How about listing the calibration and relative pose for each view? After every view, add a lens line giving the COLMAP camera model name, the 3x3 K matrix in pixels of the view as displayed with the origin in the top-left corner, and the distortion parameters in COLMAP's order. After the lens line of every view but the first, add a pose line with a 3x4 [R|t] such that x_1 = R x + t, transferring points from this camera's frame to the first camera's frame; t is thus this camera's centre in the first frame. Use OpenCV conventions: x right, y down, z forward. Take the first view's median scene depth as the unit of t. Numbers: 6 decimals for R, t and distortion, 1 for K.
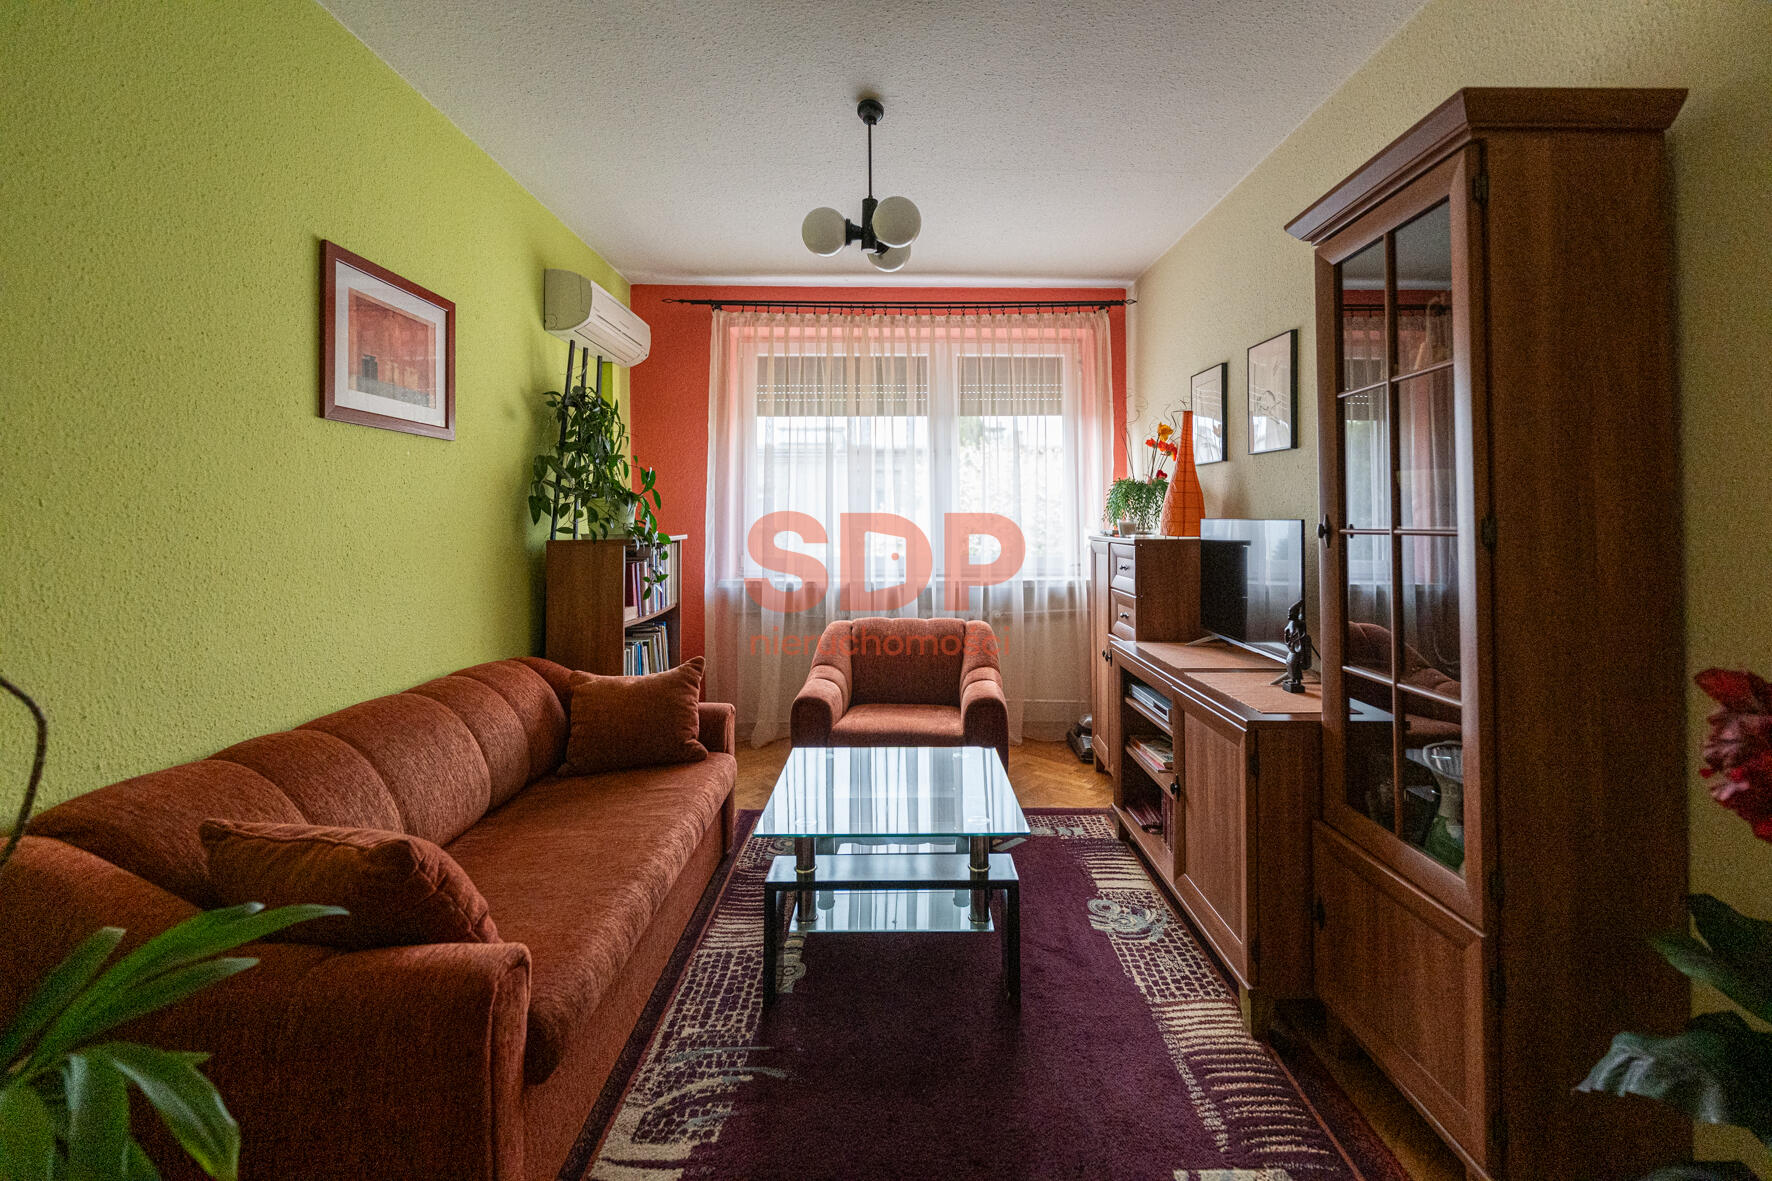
lens RADIAL K [[720.4, 0, 907.3], [0, 720.4, 506.6], [0, 0, 1]] dist [0.000109, 0.000009]
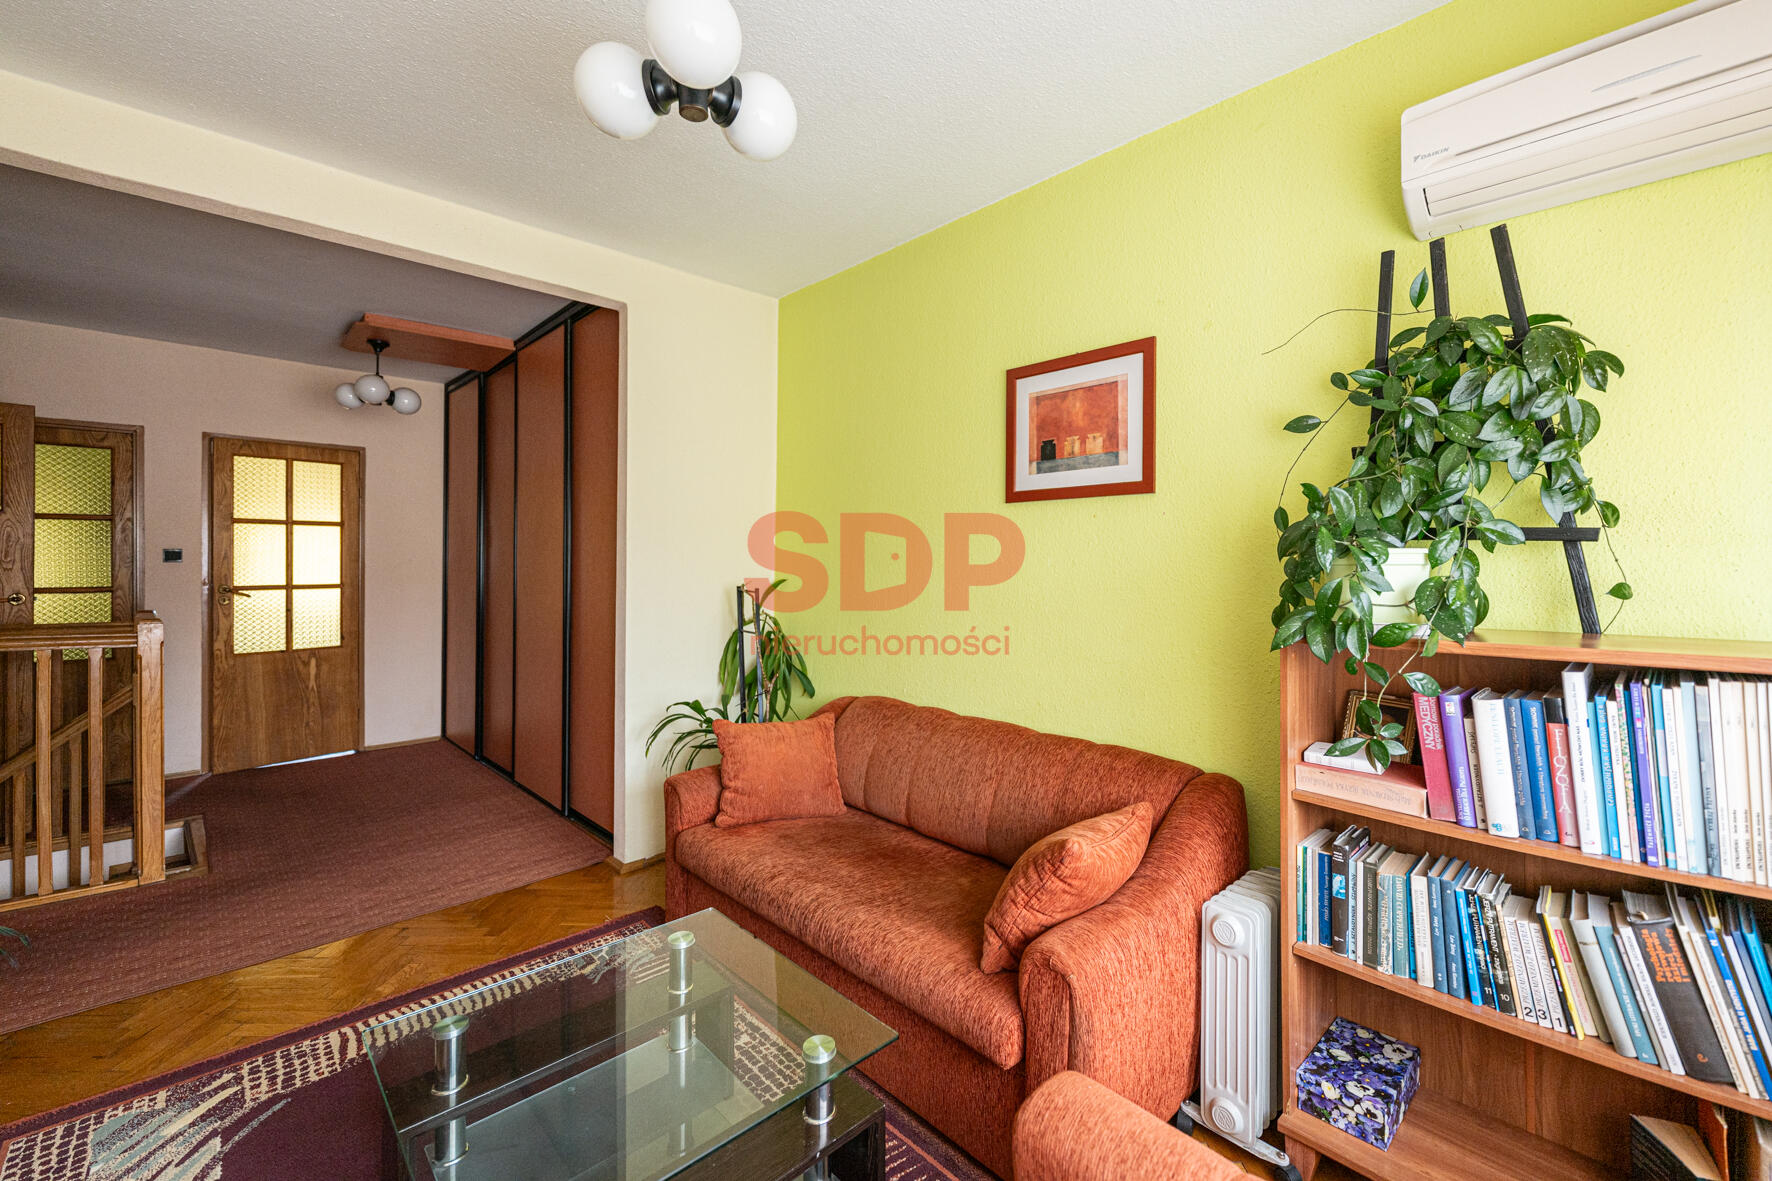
lens RADIAL K [[720.4, 0, 890.0], [0, 720.4, 579.4], [0, 0, 1]] dist [0.000109, 0.000009]
pose [[-0.693090, -0.002127, -0.720848, 0.274227], [0.010594, 0.999858, -0.013137, 0.029503], [0.720773, -0.016742, -0.692969, 1.583356]]
